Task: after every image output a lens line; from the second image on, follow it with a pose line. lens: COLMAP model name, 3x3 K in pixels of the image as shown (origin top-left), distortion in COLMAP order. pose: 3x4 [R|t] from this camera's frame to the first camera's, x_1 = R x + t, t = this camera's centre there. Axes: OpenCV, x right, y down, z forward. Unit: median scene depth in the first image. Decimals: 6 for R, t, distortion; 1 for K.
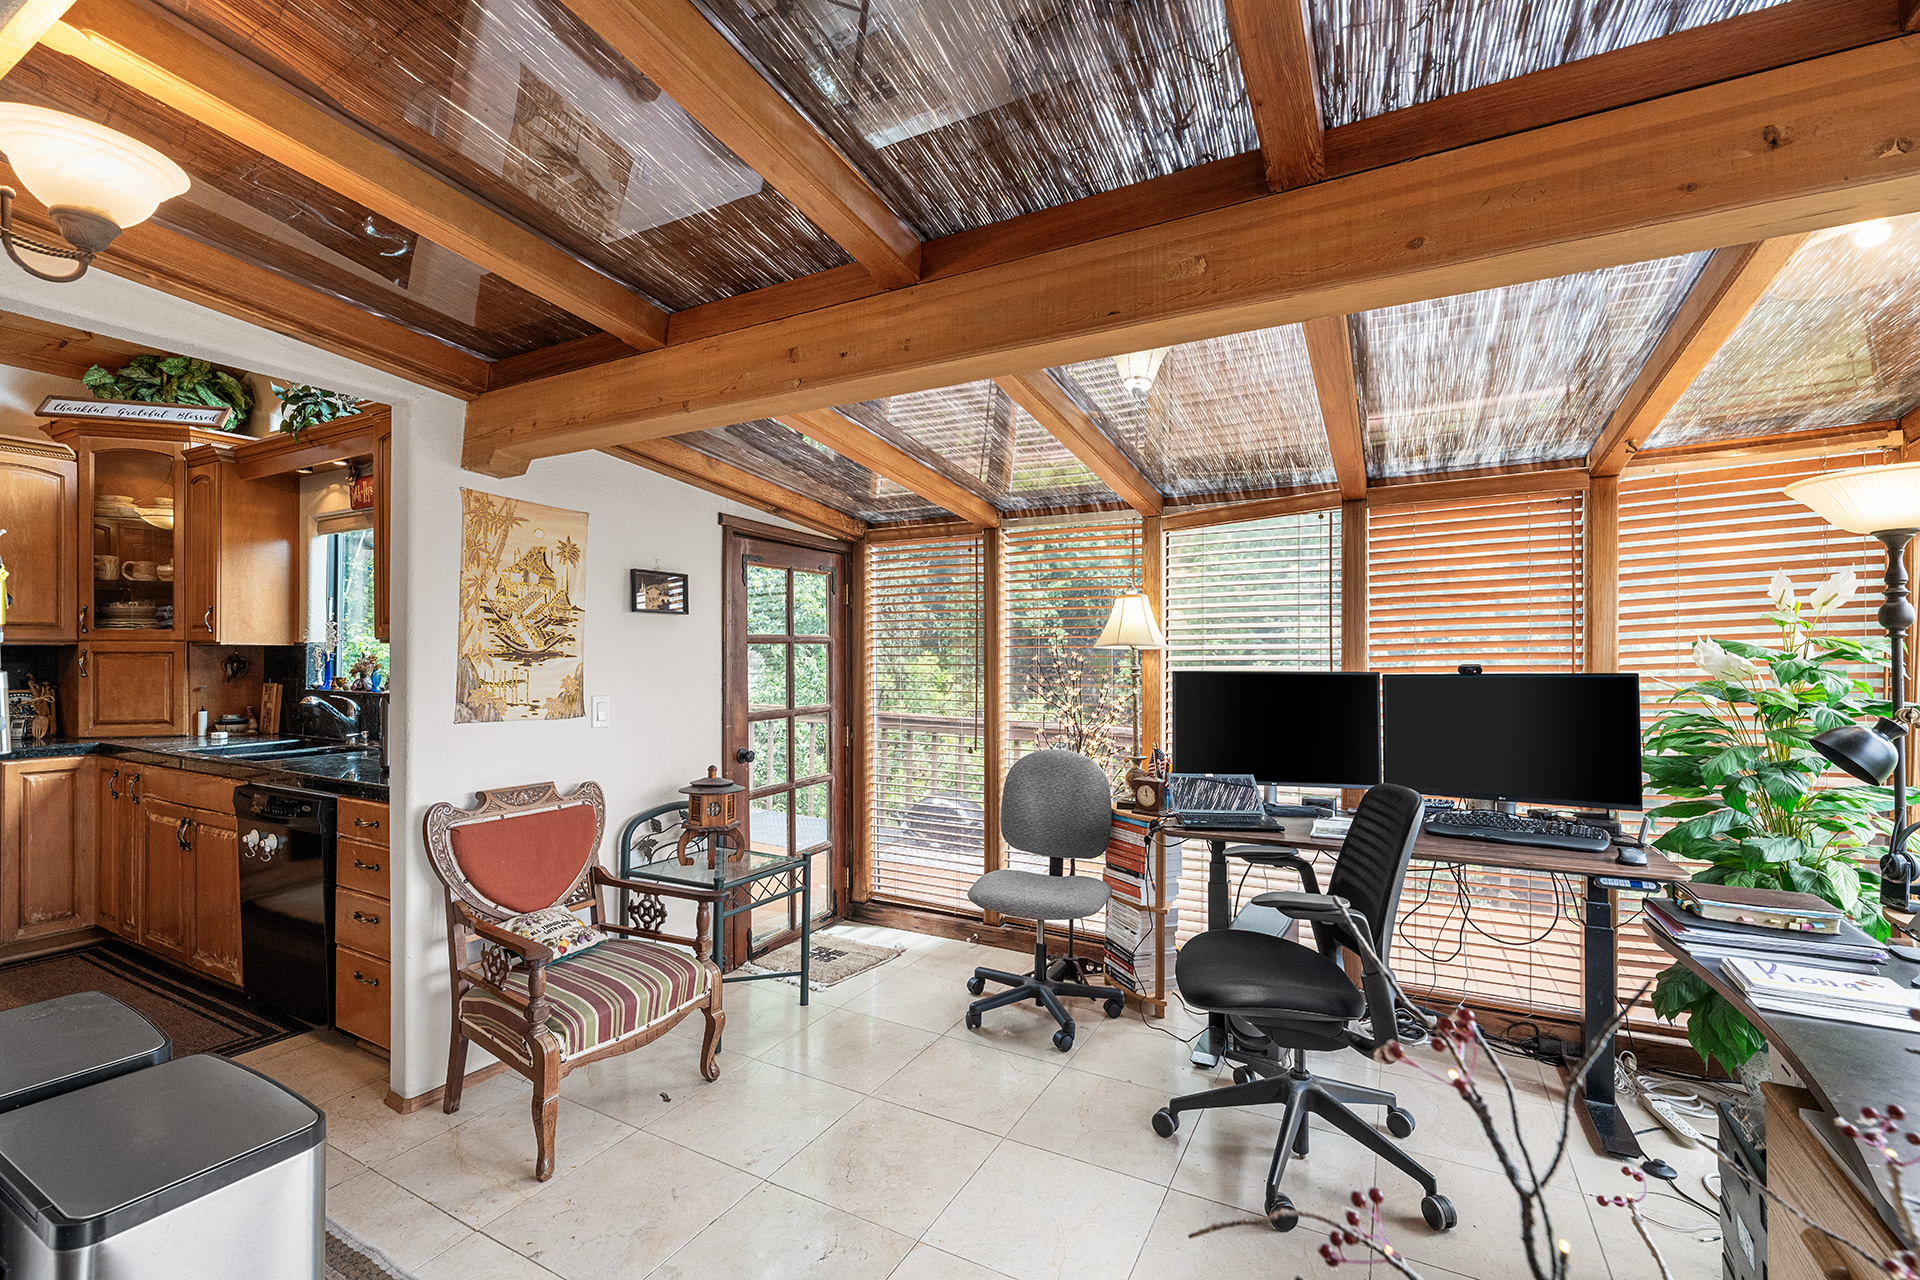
lens RADIAL K [[800.1, 0, 965.7], [0, 800.1, 659.8], [0, 0, 1]] dist [-0.002080, -0.000195]
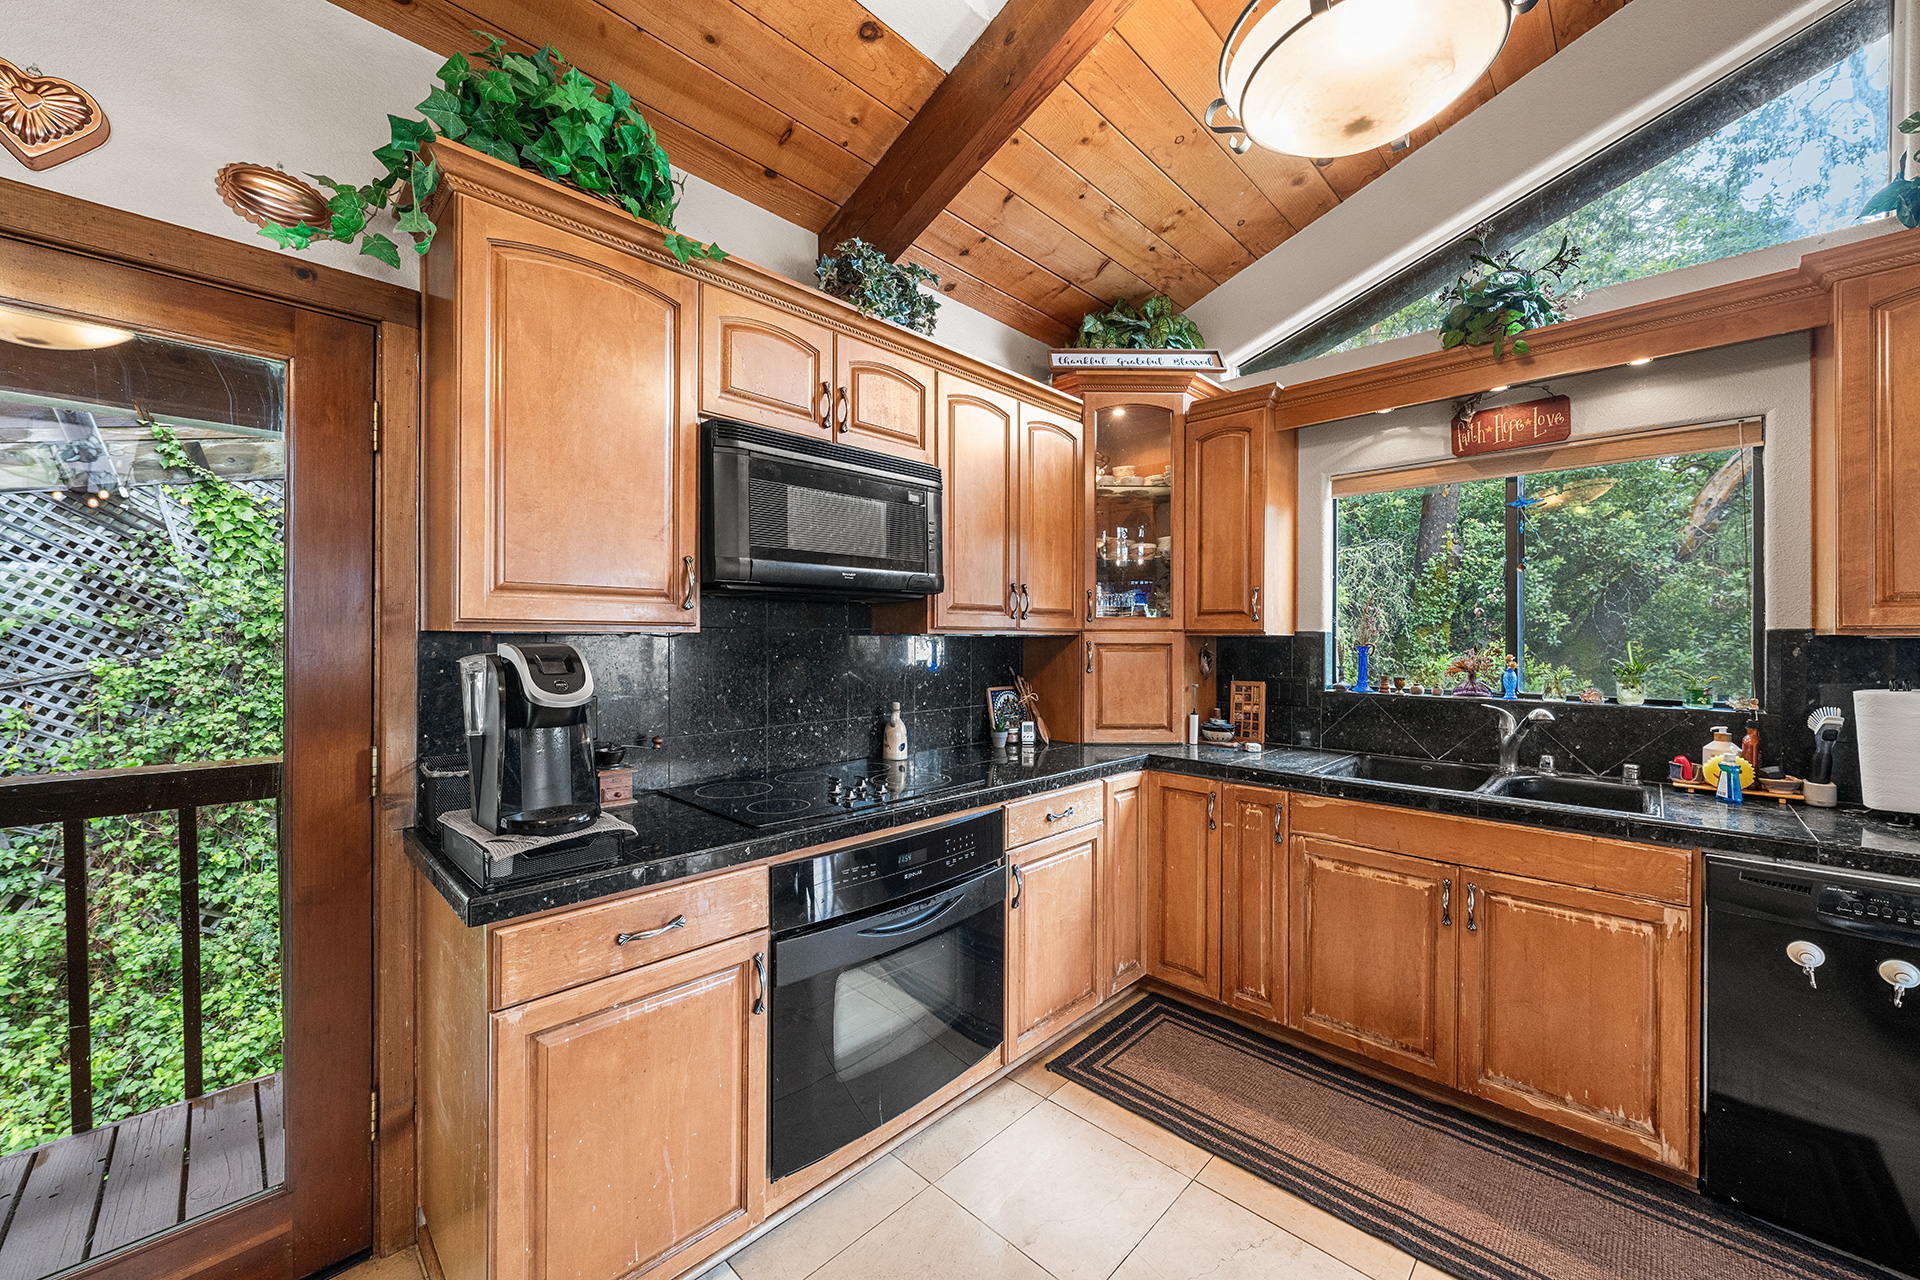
lens RADIAL K [[720.8, 0, 975.6], [0, 720.8, 640.1], [0, 0, 1]] dist [0.000542, 0.000076]
pose [[0.963829, -0.000564, -0.266522, -1.191373], [-0.000269, 0.999995, -0.003089, -0.013428], [0.266523, 0.003049, 0.963824, 0.259844]]
